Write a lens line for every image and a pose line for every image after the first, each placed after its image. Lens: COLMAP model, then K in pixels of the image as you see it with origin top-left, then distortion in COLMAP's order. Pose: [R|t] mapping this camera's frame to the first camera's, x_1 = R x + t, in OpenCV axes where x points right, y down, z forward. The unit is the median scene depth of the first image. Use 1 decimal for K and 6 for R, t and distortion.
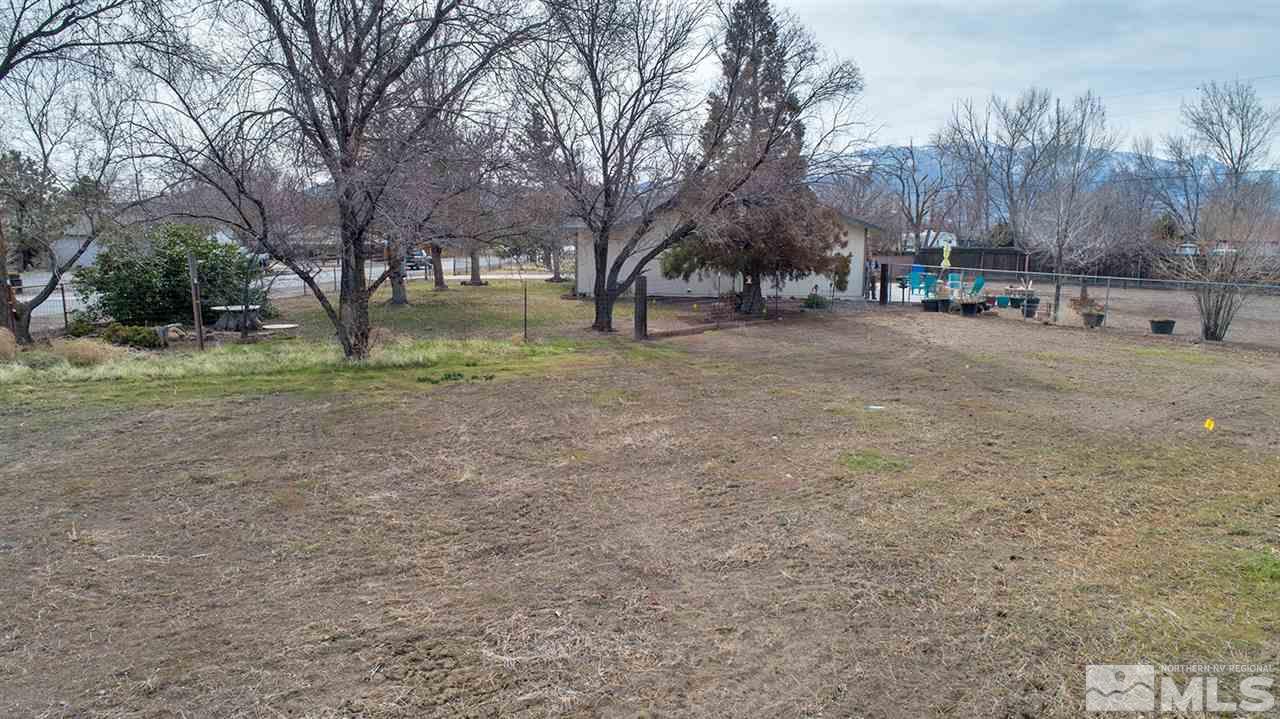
lens RADIAL K [[889.2, 0, 640.0], [0, 889.2, 359.5], [0, 0, 1]] dist [0.051708, -0.000129]
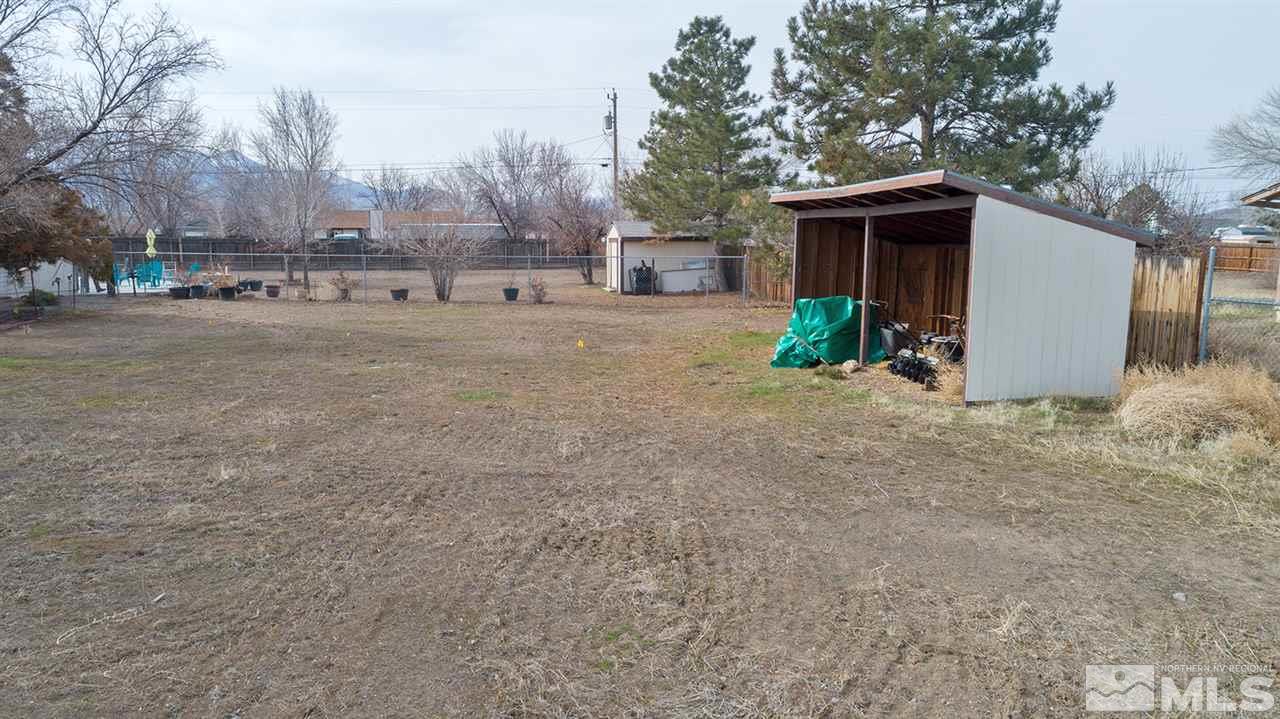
lens RADIAL K [[889.2, 0, 640.0], [0, 889.2, 359.5], [0, 0, 1]] dist [0.051708, -0.000129]
pose [[0.527793, -0.133310, 0.838846, -0.269709], [0.129232, 0.988712, 0.075815, 0.001641], [-0.839484, 0.068391, 0.539063, 0.060612]]
